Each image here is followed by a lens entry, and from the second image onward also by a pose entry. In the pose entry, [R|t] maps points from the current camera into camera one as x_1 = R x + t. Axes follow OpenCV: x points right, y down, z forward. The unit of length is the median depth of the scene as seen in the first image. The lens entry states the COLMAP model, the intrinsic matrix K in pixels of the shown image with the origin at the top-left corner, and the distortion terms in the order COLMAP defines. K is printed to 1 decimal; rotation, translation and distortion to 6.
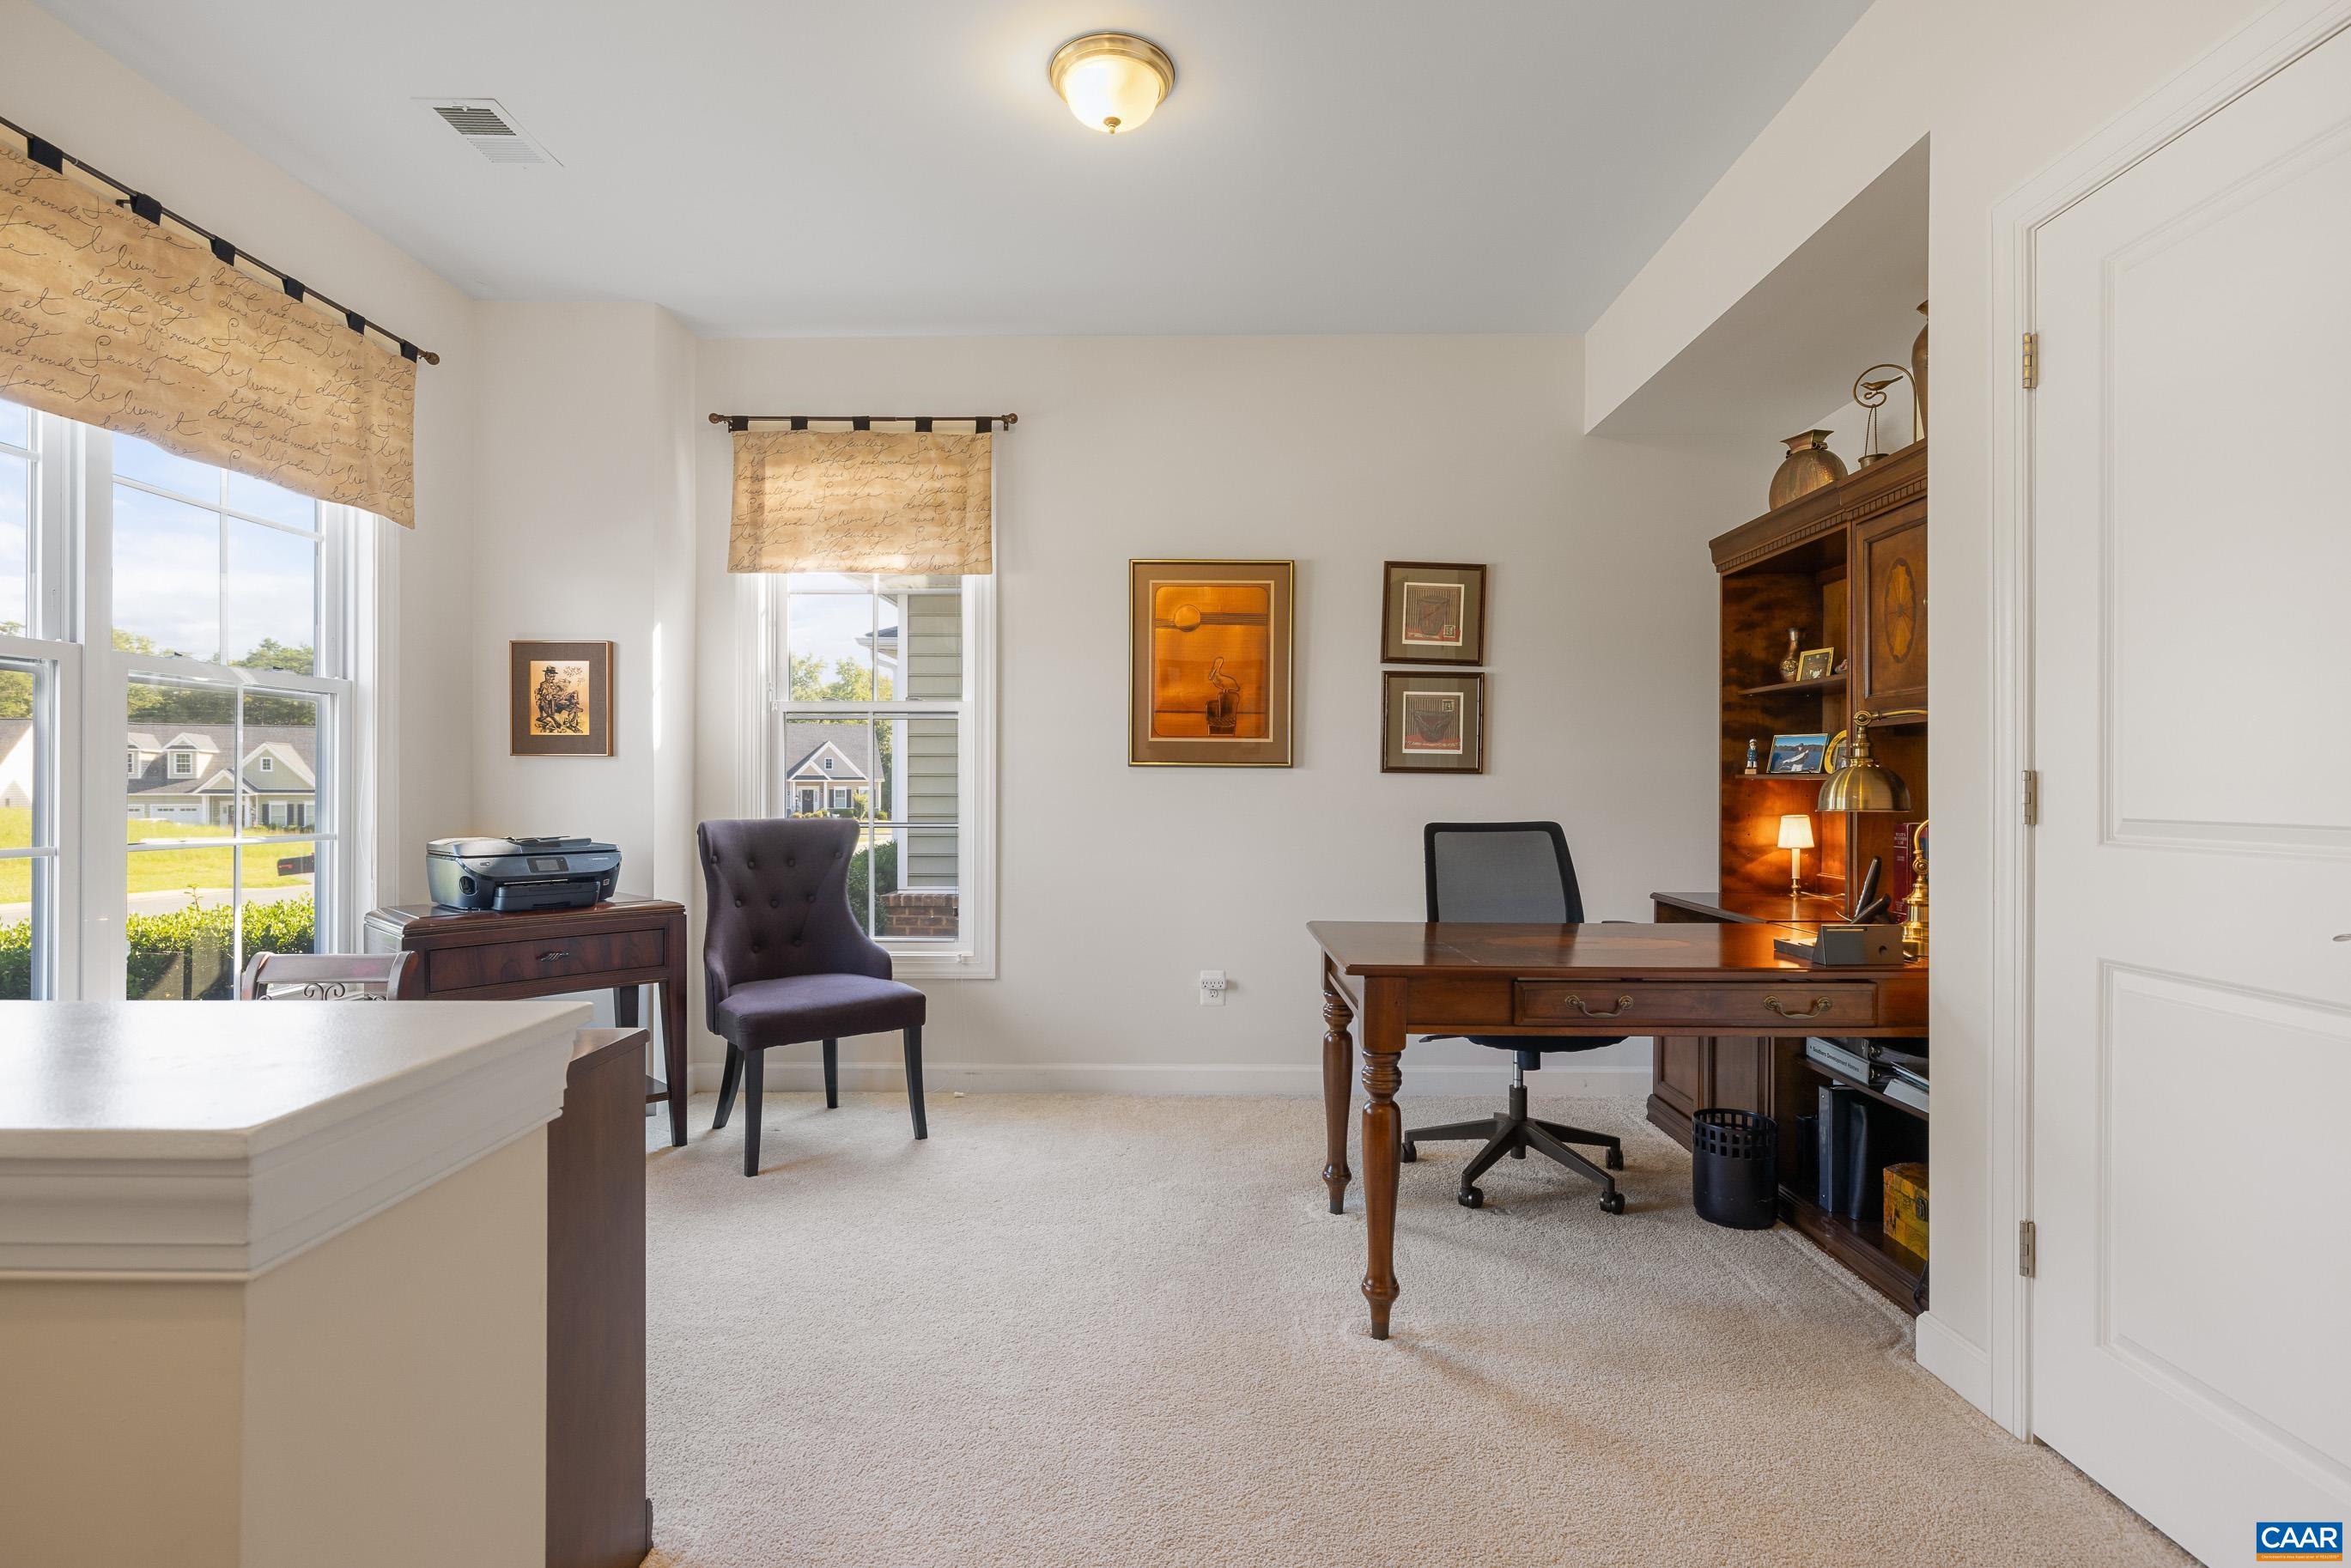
lens RADIAL K [[1120.9, 0, 1177.3], [0, 1120.9, 789.4], [0, 0, 1]] dist [-0.003794, 0.001735]
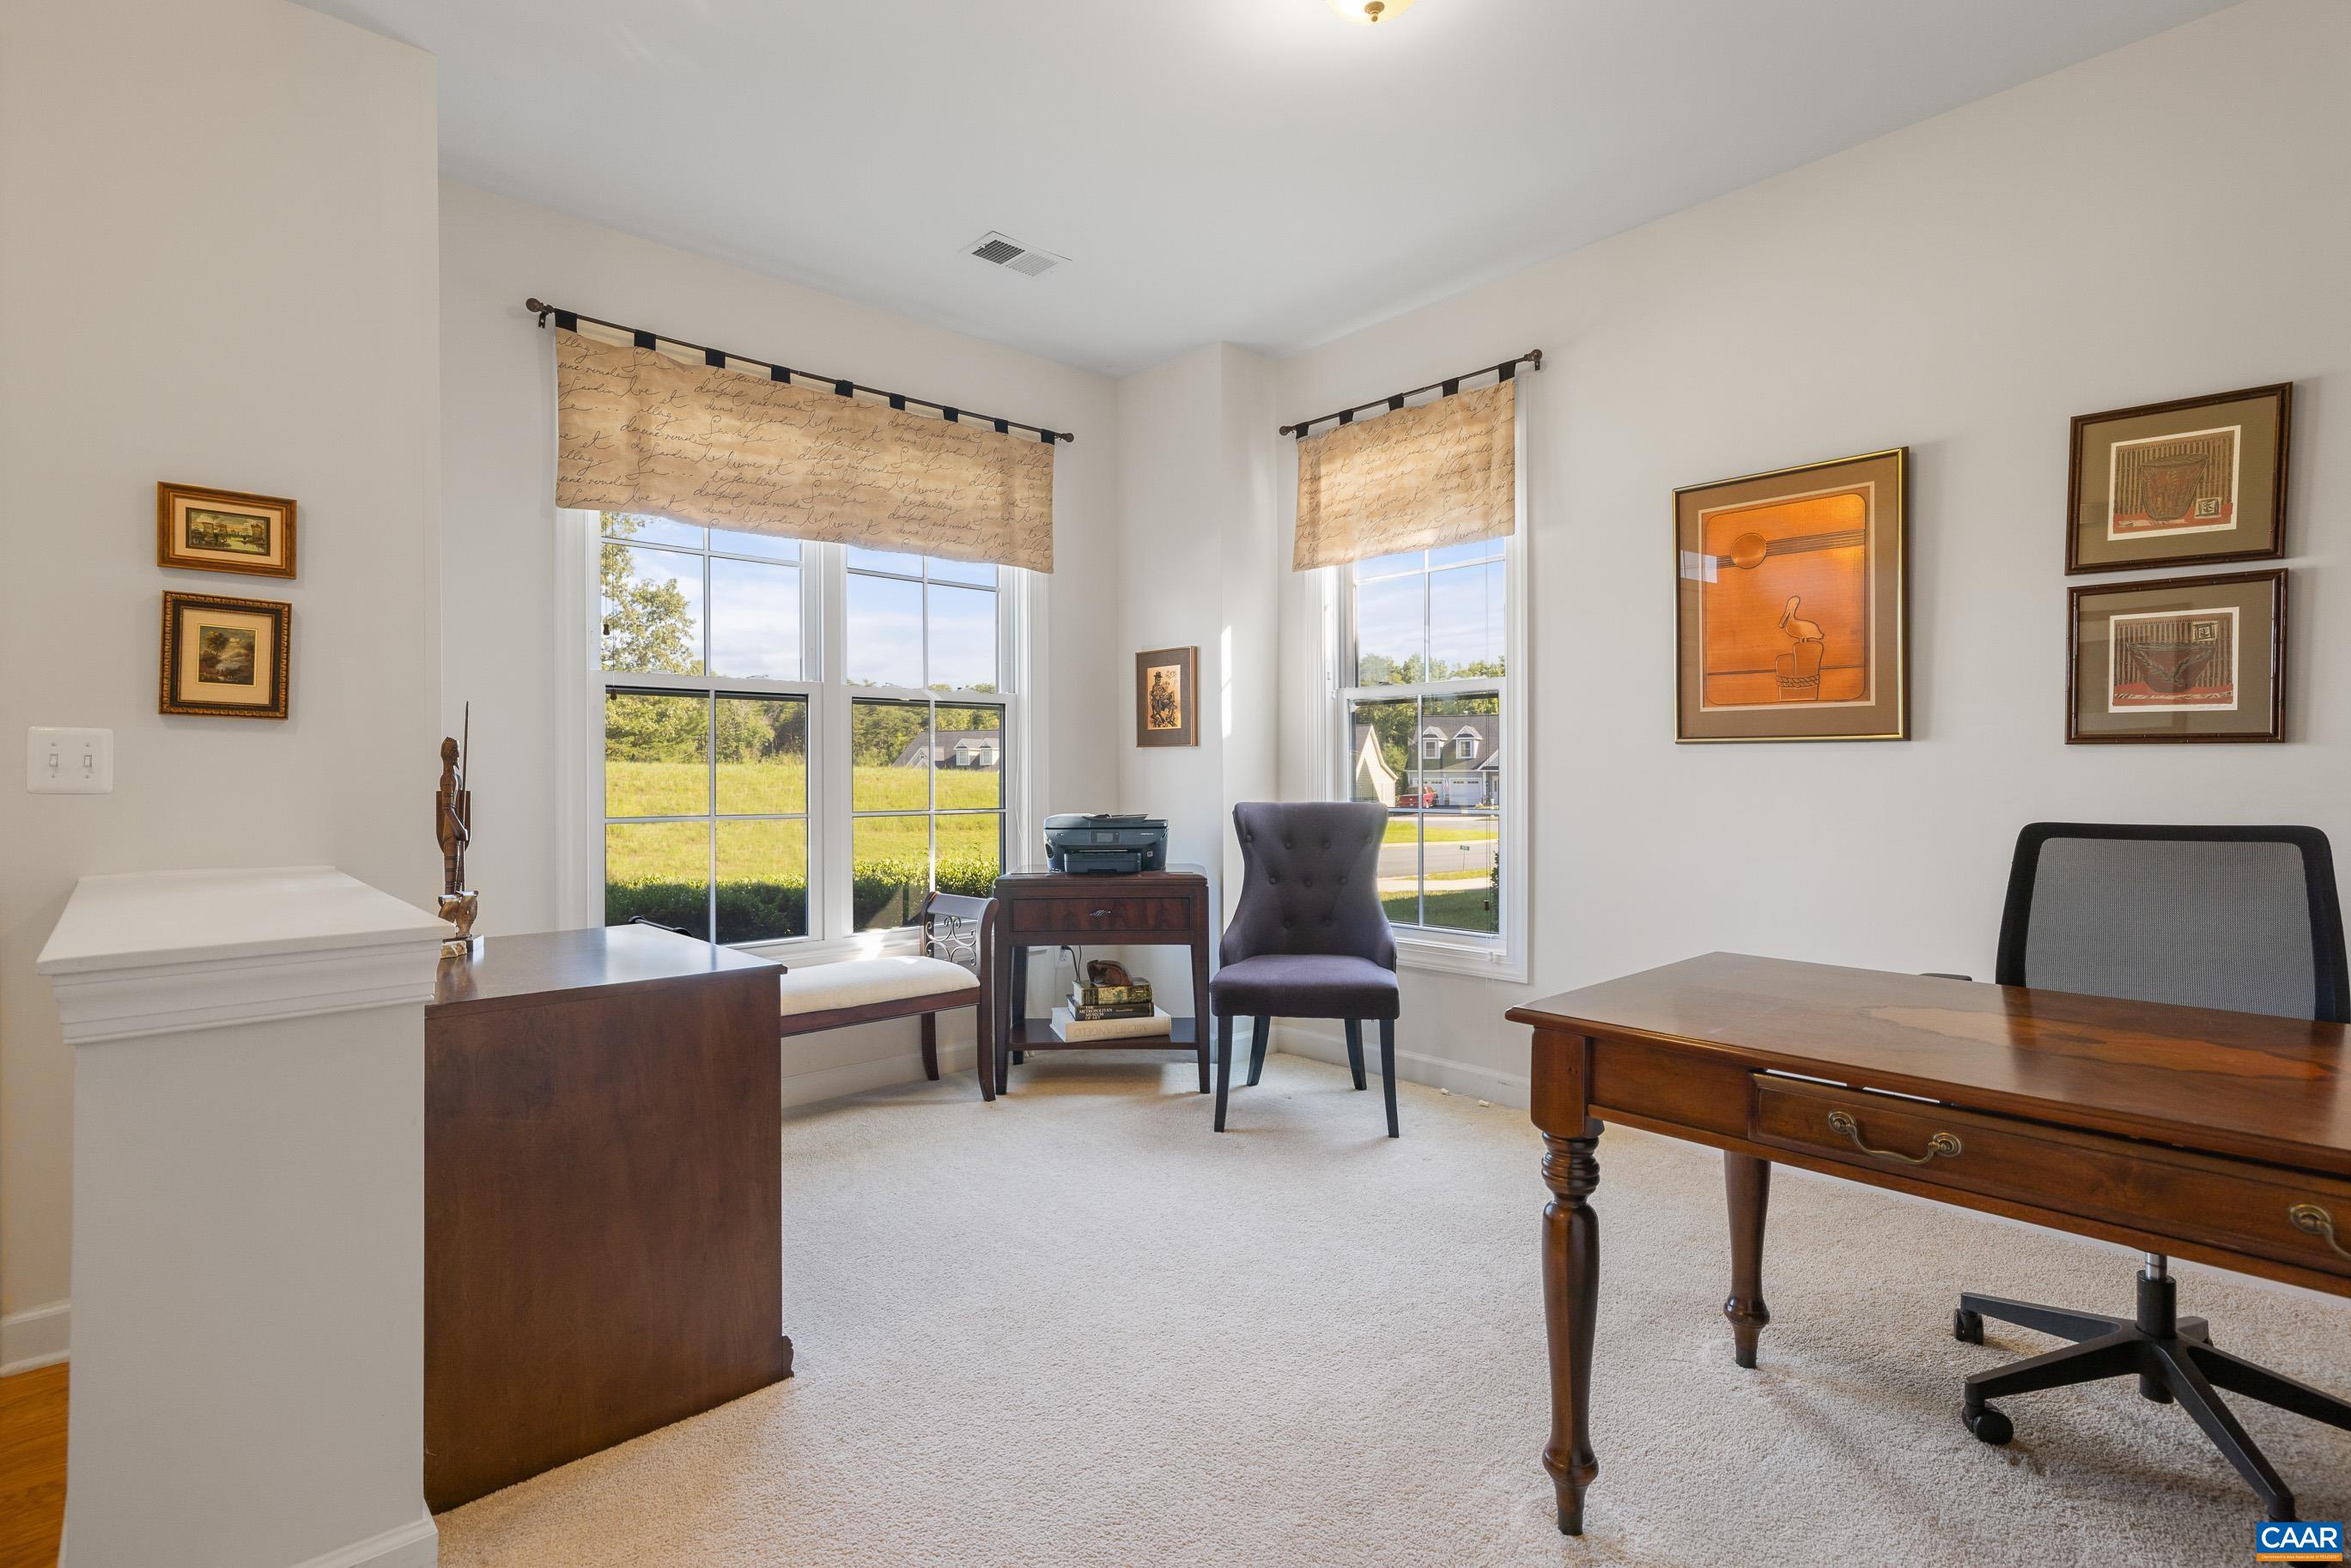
lens RADIAL K [[1120.9, 0, 1176.5], [0, 1120.9, 778.2], [0, 0, 1]] dist [-0.003794, 0.001735]
pose [[0.688136, -0.001443, -0.725581, 0.318877], [0.003873, 0.999991, 0.001685, 0.001622], [0.725572, -0.003970, 0.688135, 0.192074]]
